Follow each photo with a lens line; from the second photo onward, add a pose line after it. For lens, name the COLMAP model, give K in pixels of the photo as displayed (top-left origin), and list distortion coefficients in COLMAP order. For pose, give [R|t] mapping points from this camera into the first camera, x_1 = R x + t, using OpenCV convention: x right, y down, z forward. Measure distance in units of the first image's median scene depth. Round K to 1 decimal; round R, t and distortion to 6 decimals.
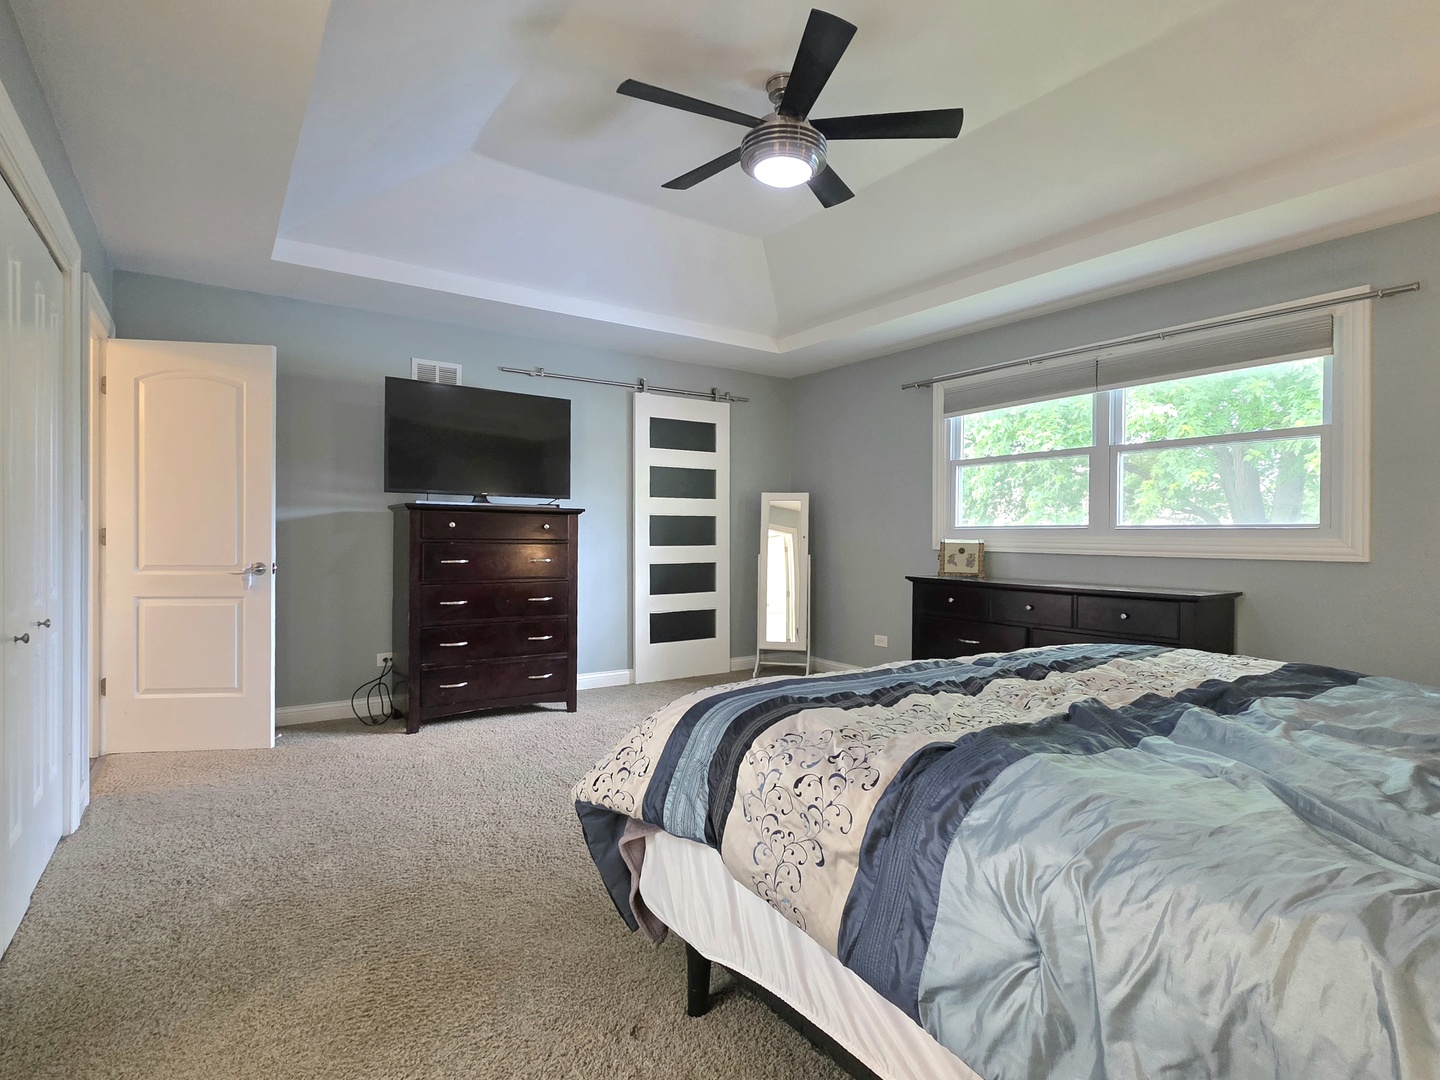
lens RADIAL K [[769.4, 0, 717.8], [0, 769.4, 533.2], [0, 0, 1]] dist [0.000867, 0.000241]
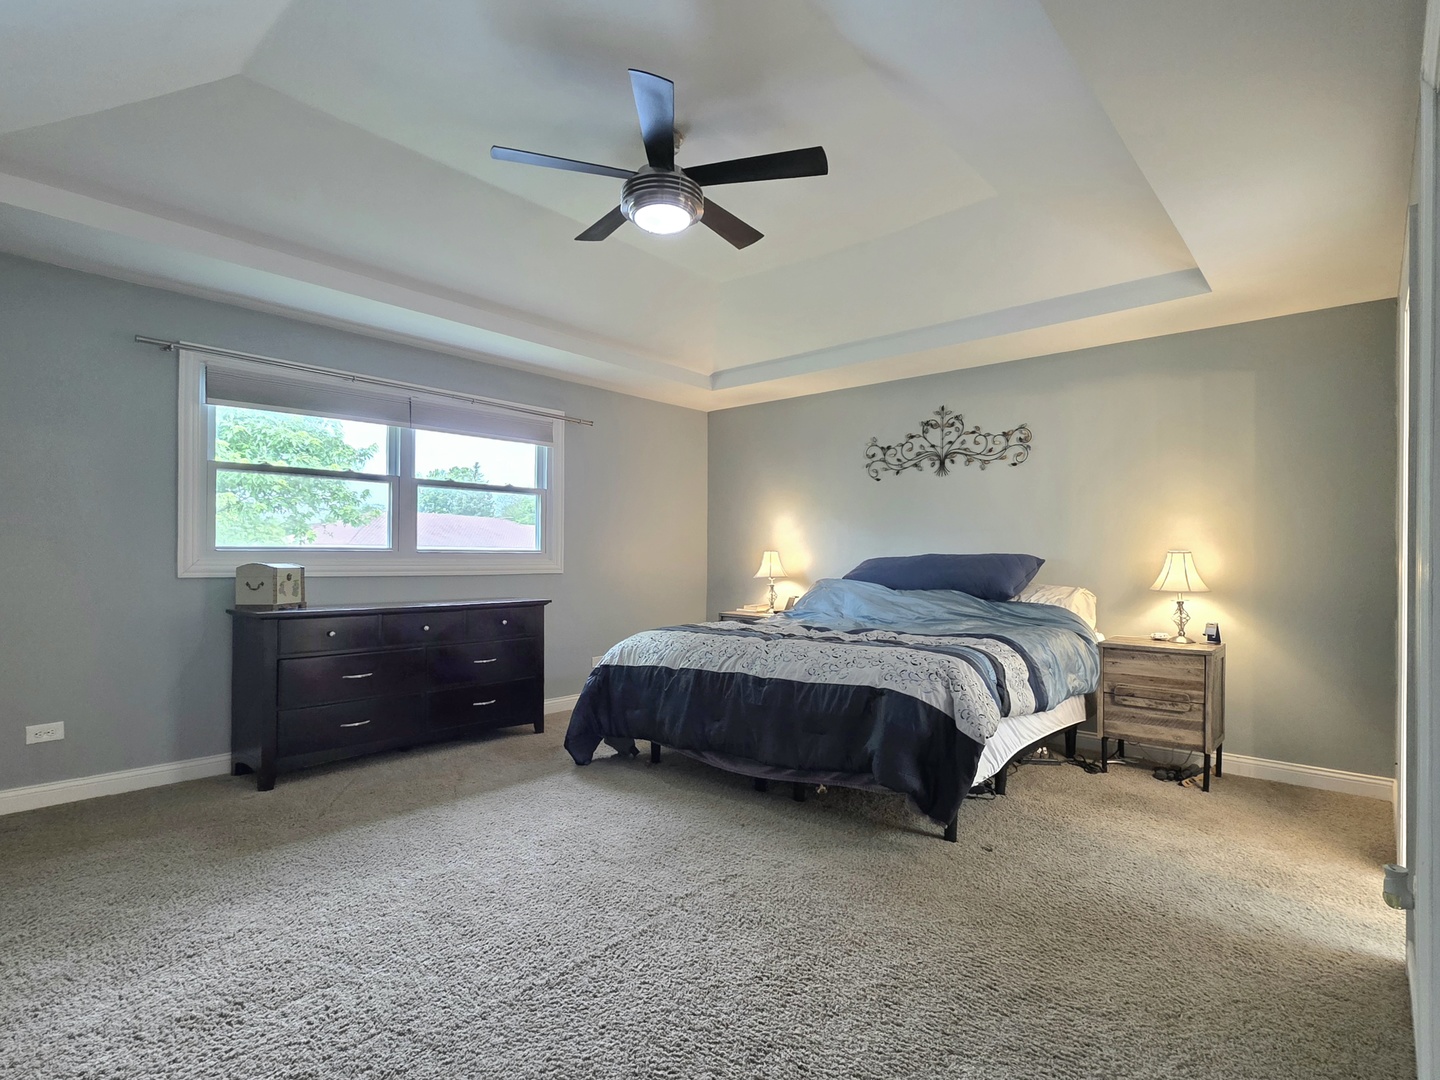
lens RADIAL K [[709.6, 0, 719.1], [0, 709.6, 536.1], [0, 0, 1]] dist [0.000978, 0.000008]
pose [[-0.245986, 0.021543, 0.969034, -0.595895], [-0.006835, 0.999690, -0.023960, -0.007062], [-0.969249, -0.012517, -0.245762, 0.810601]]
